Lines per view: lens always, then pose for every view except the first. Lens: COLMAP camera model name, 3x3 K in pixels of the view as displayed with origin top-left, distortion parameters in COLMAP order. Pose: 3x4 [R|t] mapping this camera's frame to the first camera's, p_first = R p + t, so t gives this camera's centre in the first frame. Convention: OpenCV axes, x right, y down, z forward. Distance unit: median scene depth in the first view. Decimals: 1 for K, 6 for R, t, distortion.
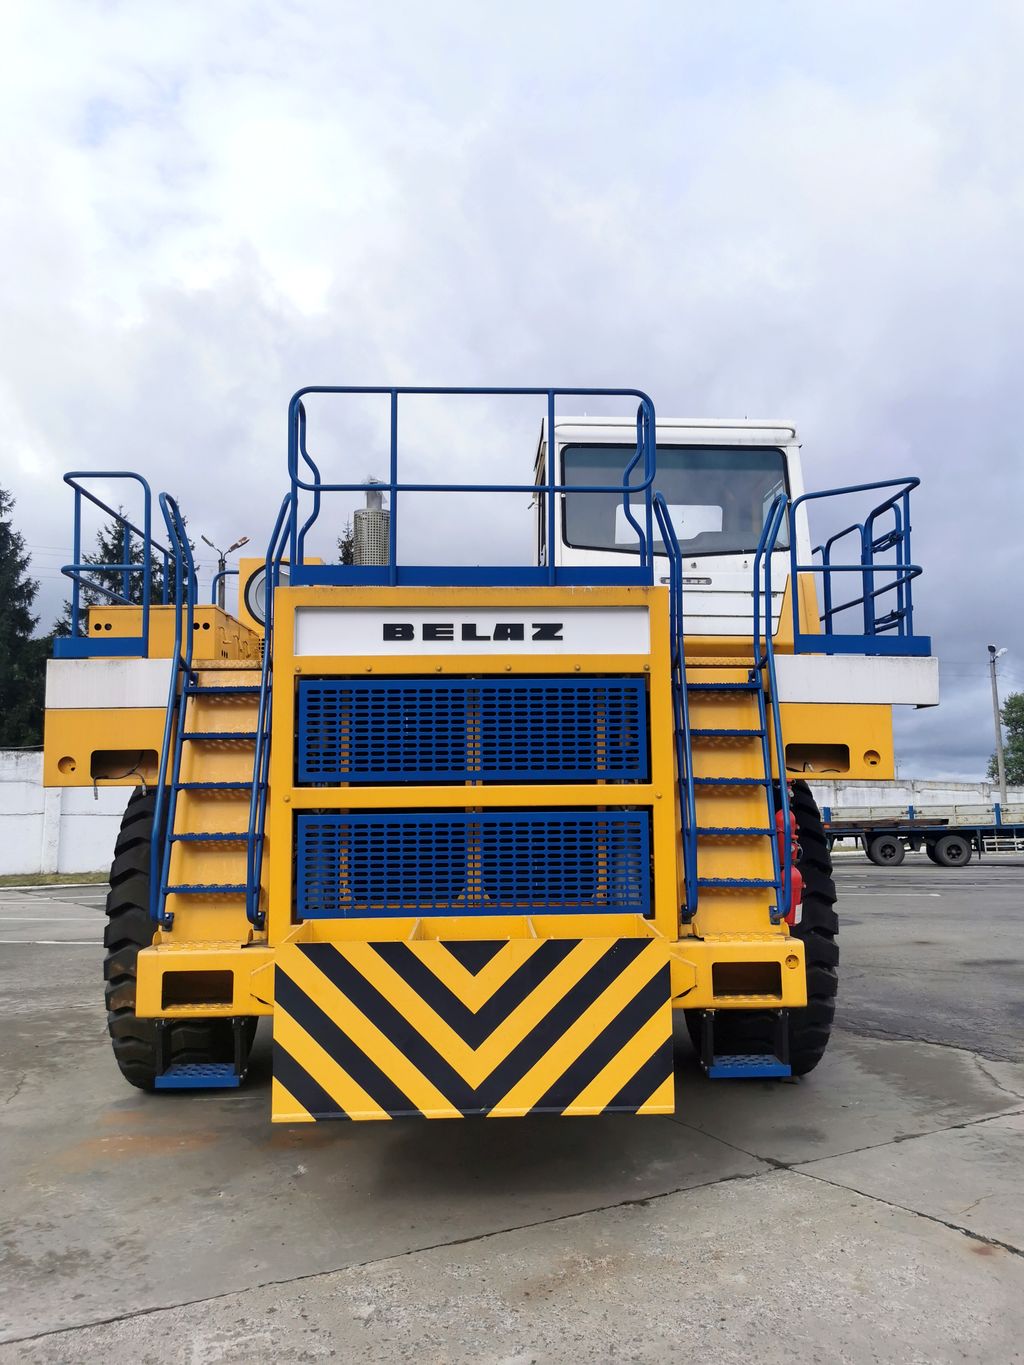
lens RADIAL K [[1058.2, 0, 512.0], [0, 1058.2, 682.5], [0, 0, 1]] dist [0.055154, -0.089150]
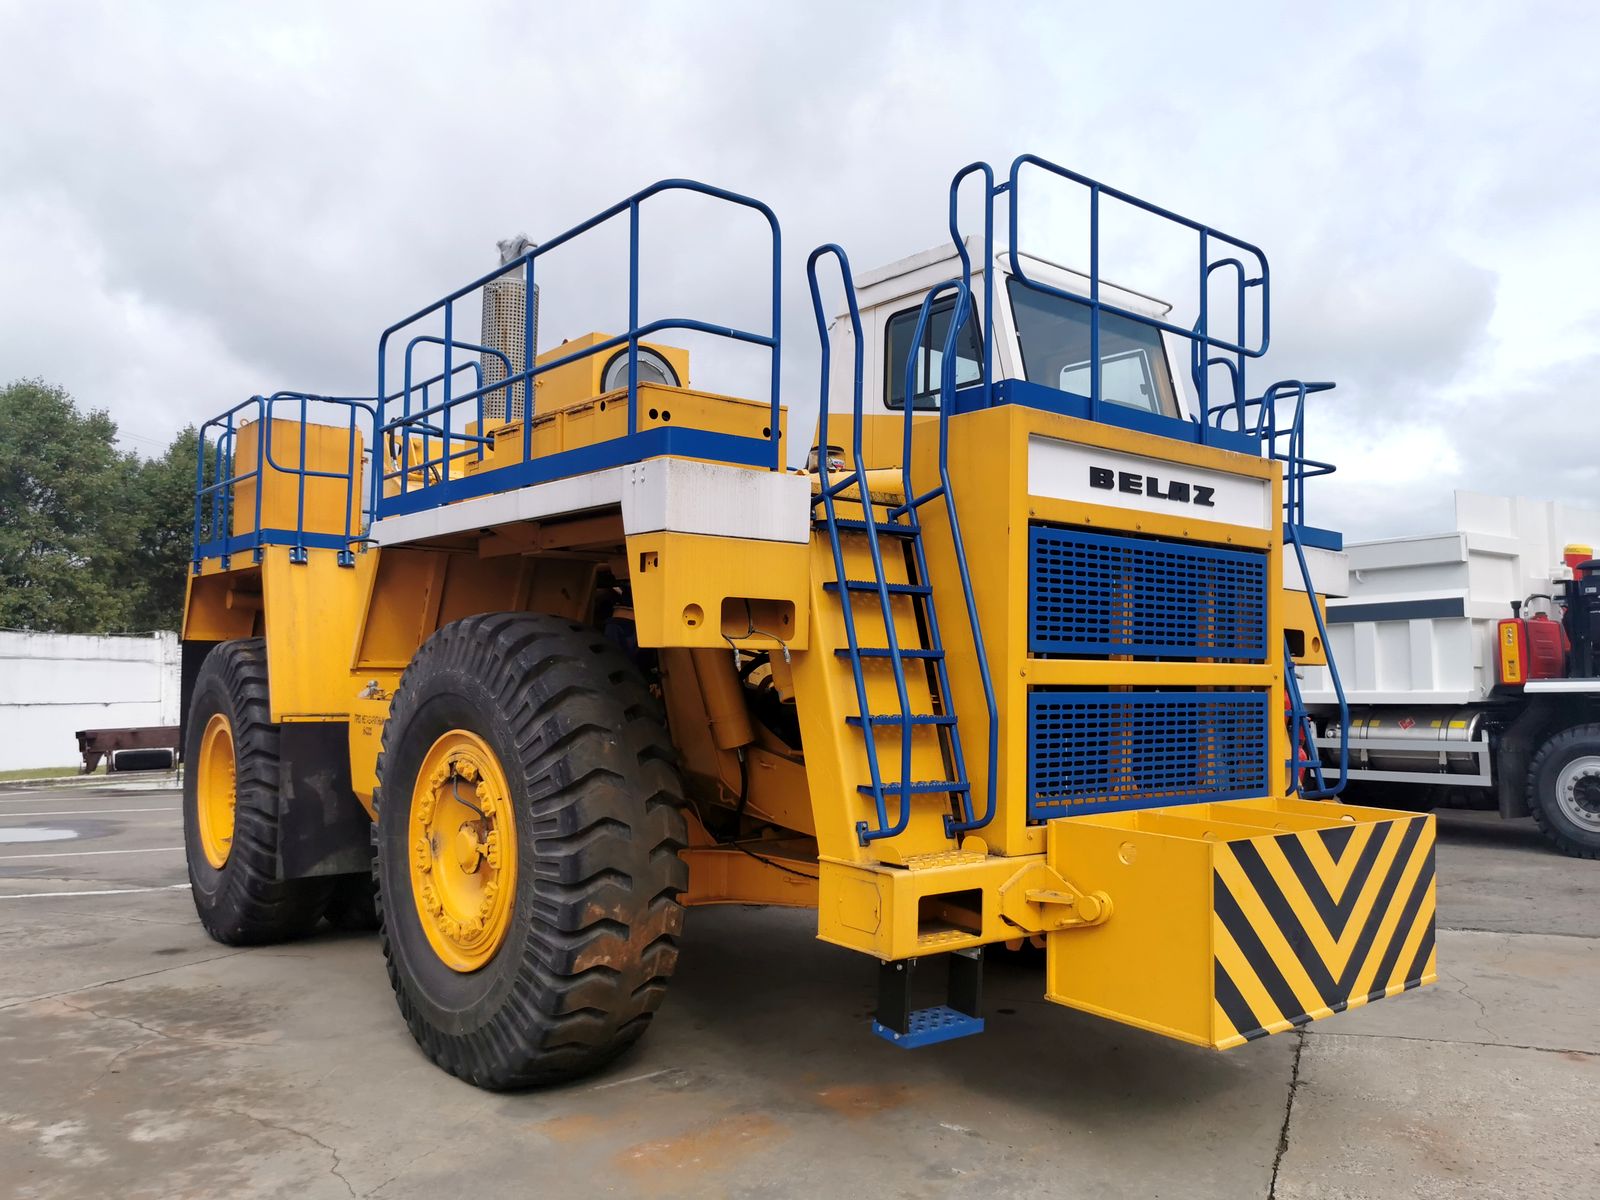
lens RADIAL K [[1228.3, 0, 804.8], [0, 1228.3, 613.5], [0, 0, 1]] dist [0.060241, -0.080572]
pose [[0.797357, 0.047211, 0.601658, -0.883699], [-0.078143, 0.996620, 0.025357, 0.053612], [-0.598427, -0.067233, 0.798351, 0.348699]]
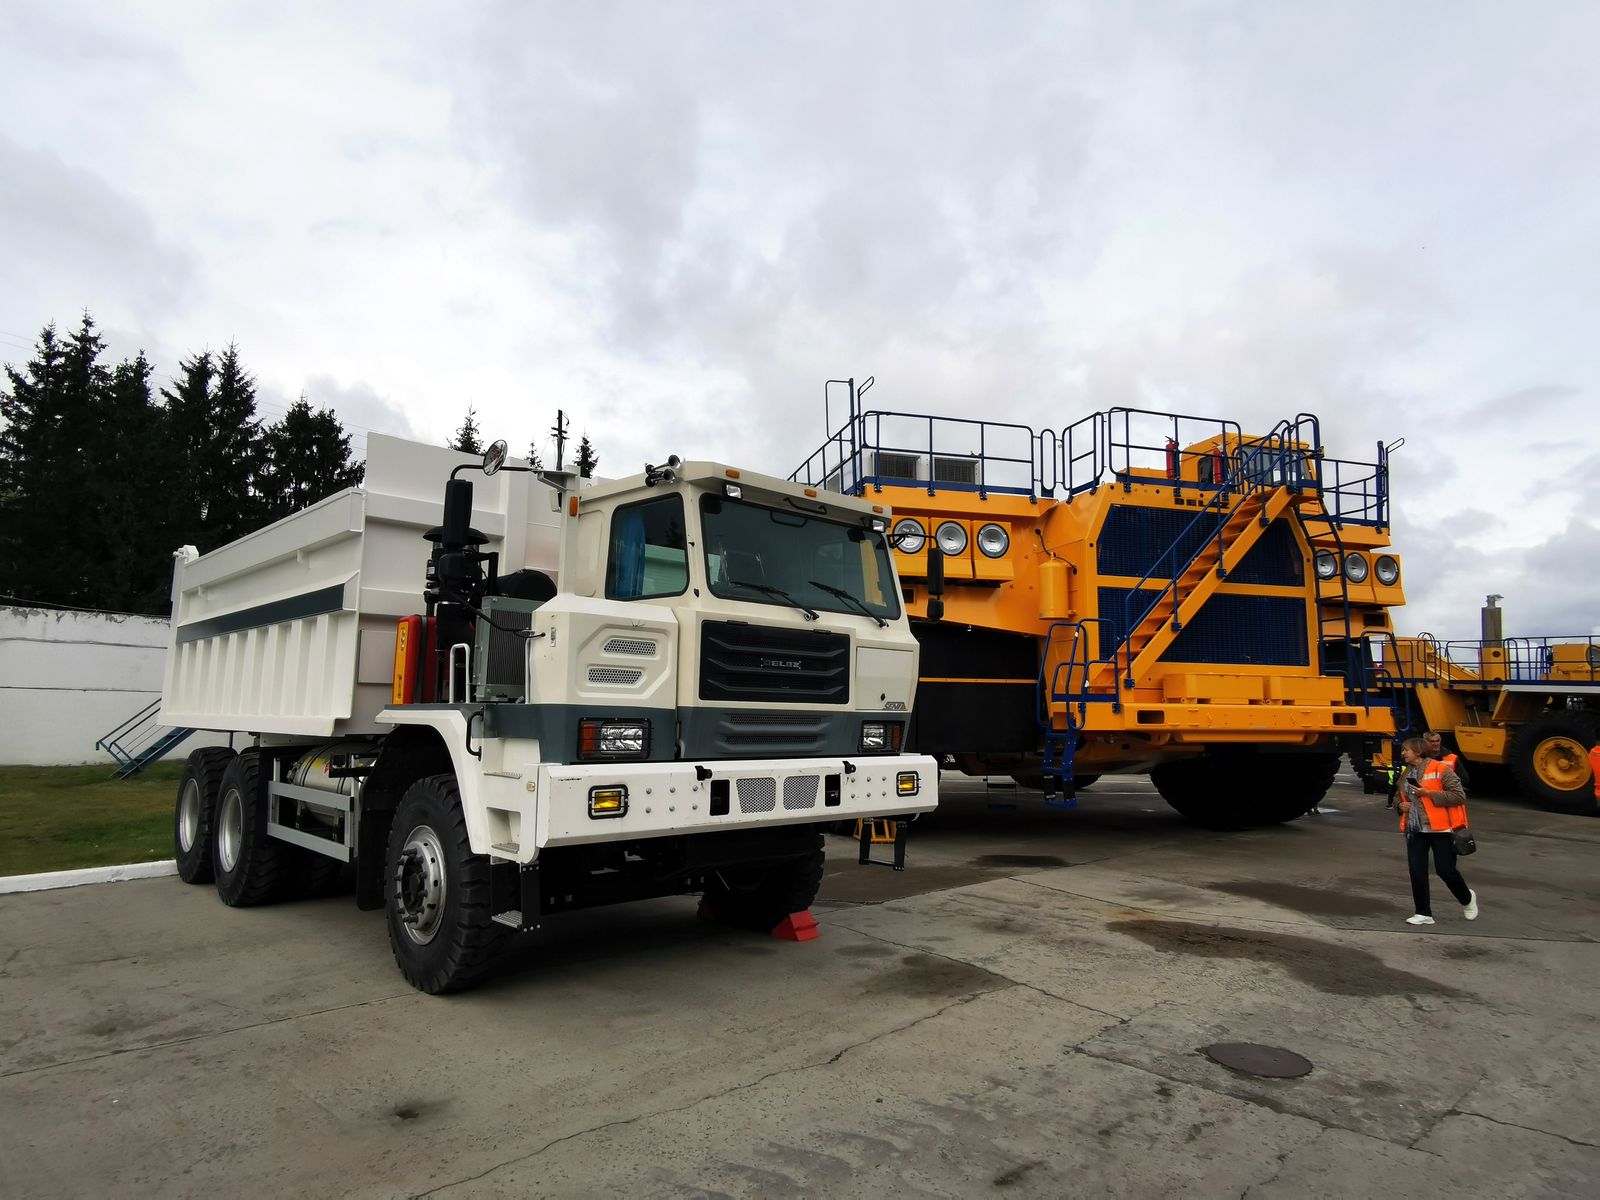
lens RADIAL K [[948.3, 0, 807.1], [0, 948.3, 596.2], [0, 0, 1]] dist [-0.013274, 0.029101]
pose [[0.965120, 0.054565, 0.256060, -4.353783], [-0.057141, 0.998363, 0.002628, -0.184255], [-0.255498, -0.017168, 0.966657, -1.475779]]
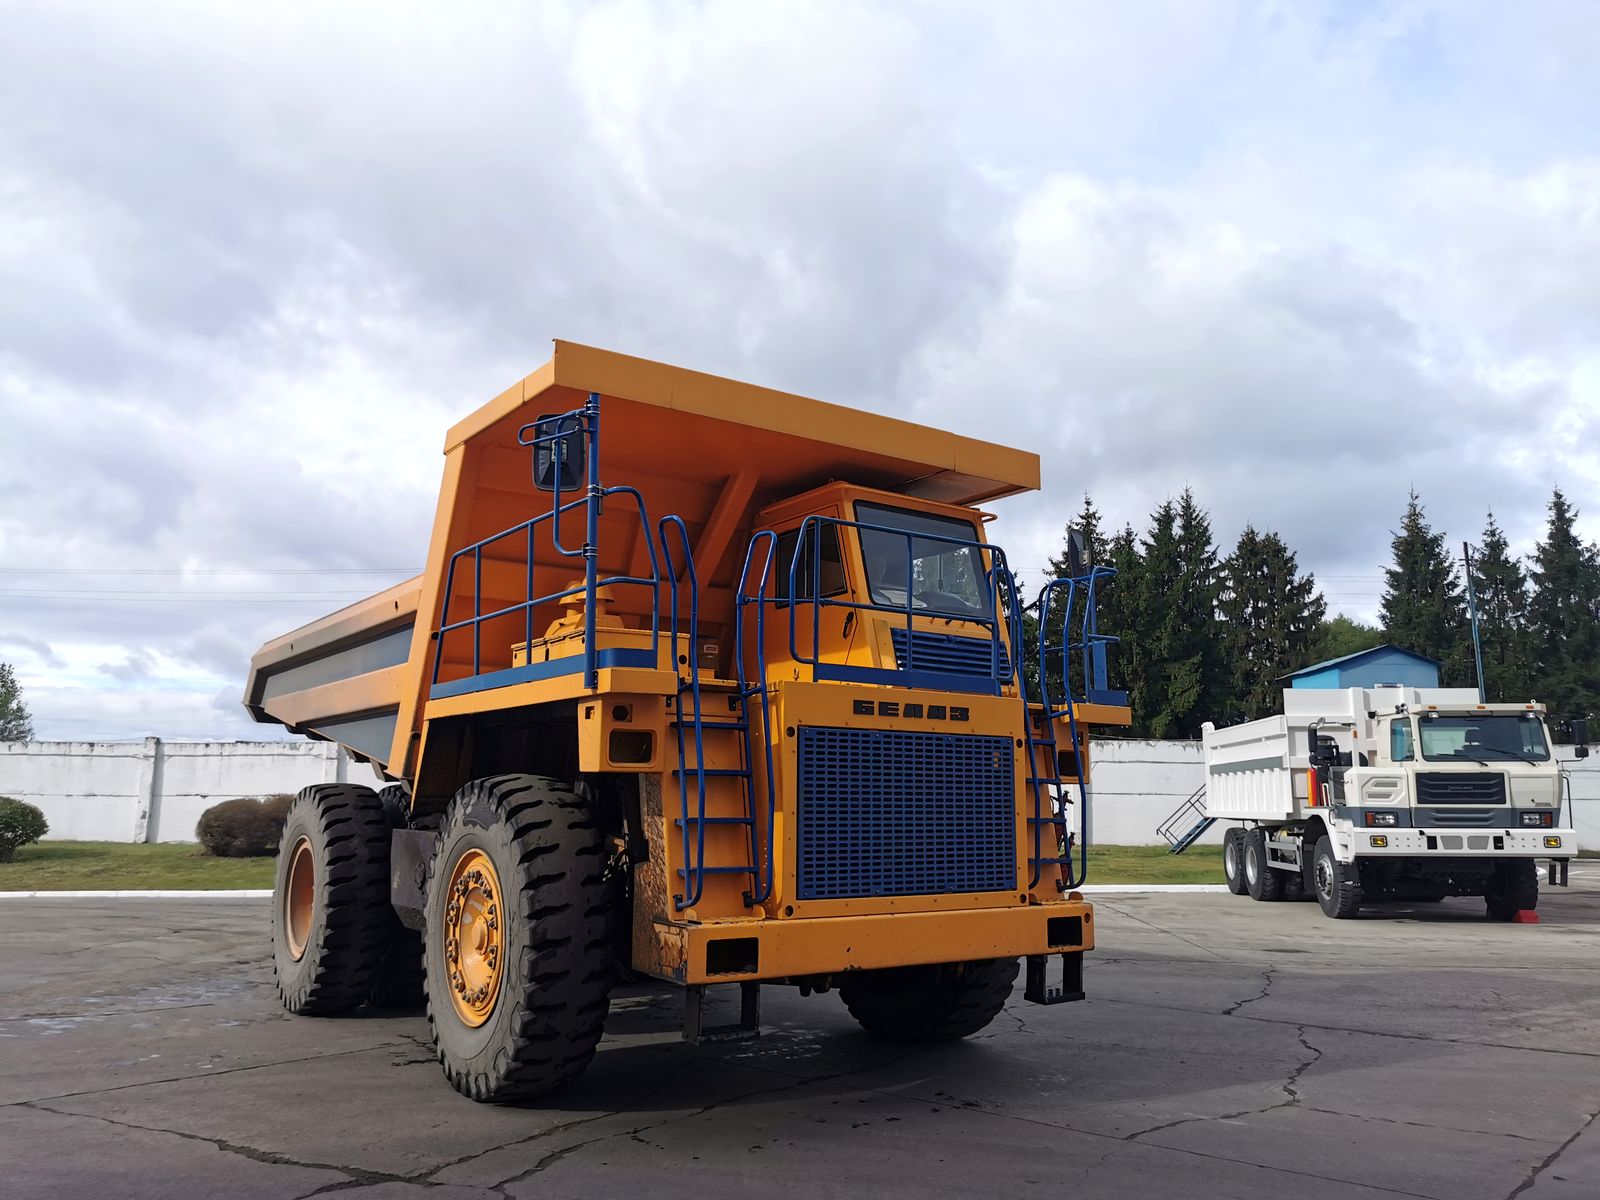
lens RADIAL K [[1223.1, 0, 799.2], [0, 1223.1, 618.6], [0, 0, 1]] dist [0.050332, -0.098733]
pose [[0.824551, -0.071757, -0.561219, -3.612961], [0.064648, 0.997377, -0.032542, -0.601642], [0.562082, -0.009449, 0.827028, -4.420746]]
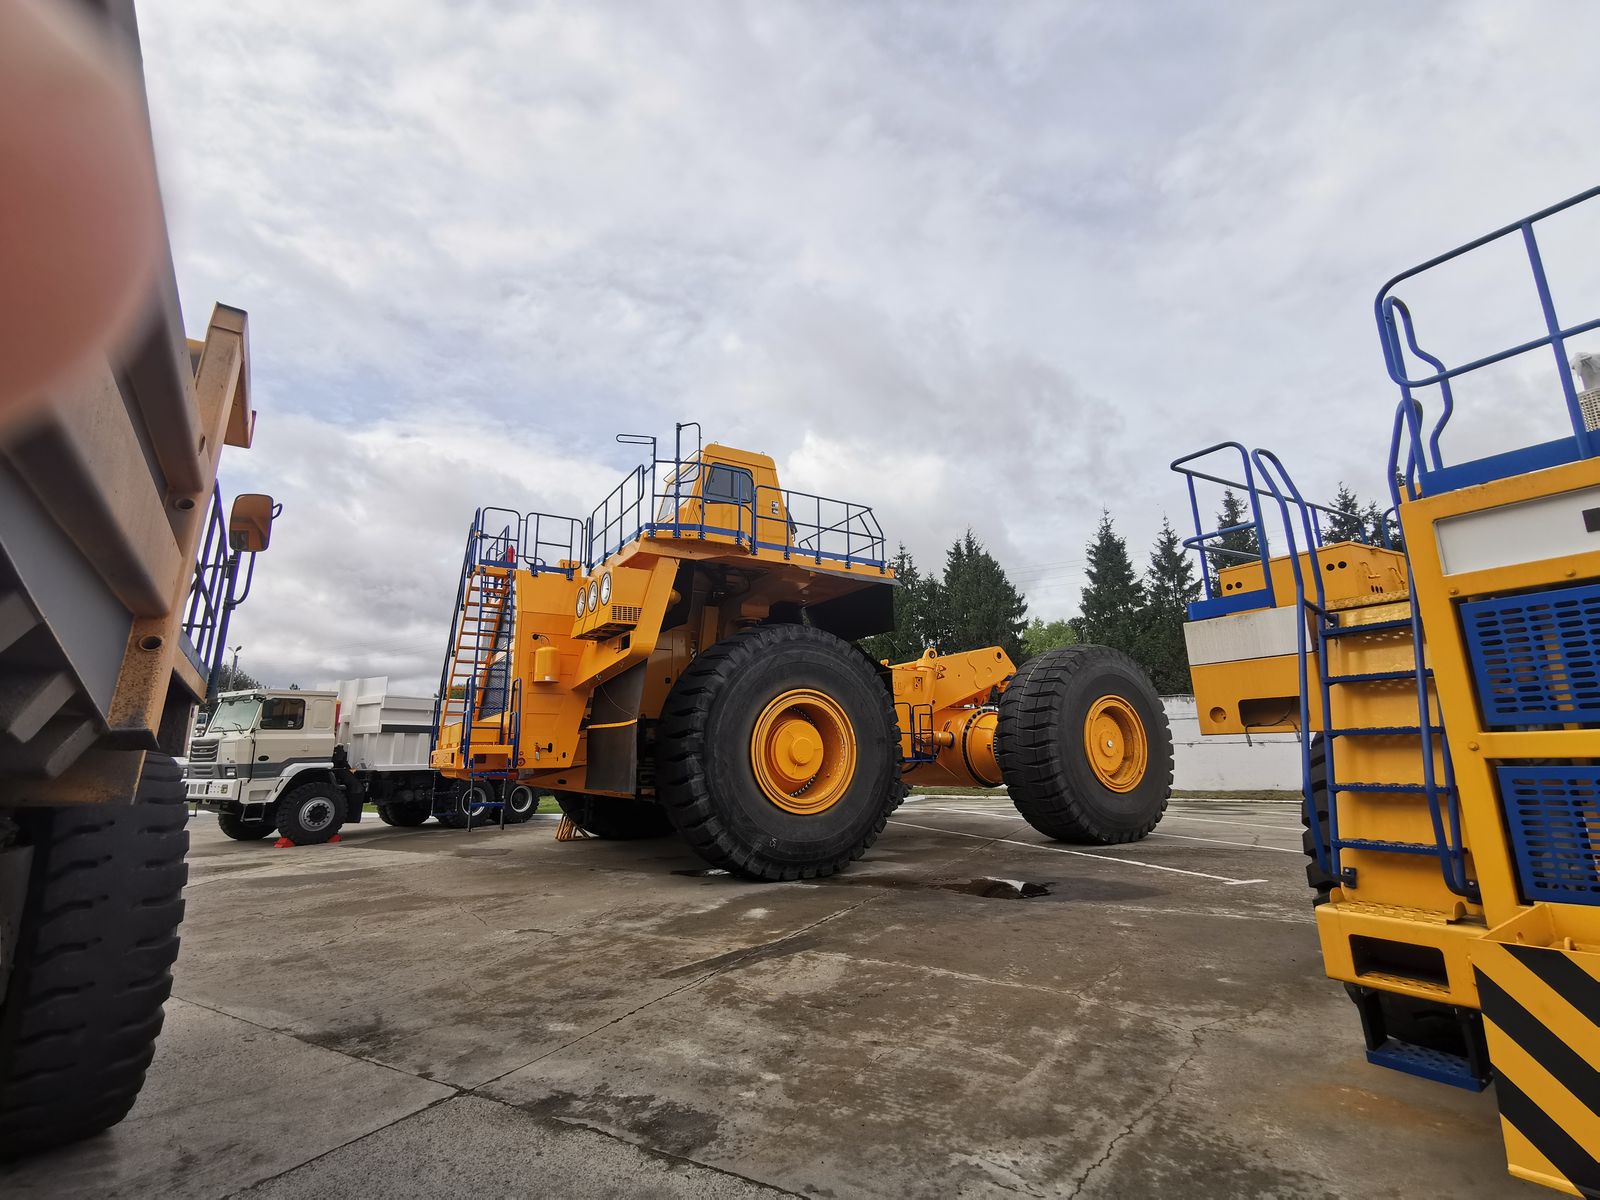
lens RADIAL K [[736.4, 0, 791.4], [0, 736.4, 597.2], [0, 0, 1]] dist [0.001888, -0.000347]
pose [[0.503783, -0.182351, -0.844364, 0.026675], [0.122949, 0.982650, -0.138860, 0.008773], [0.855036, -0.033859, 0.517462, 0.238561]]
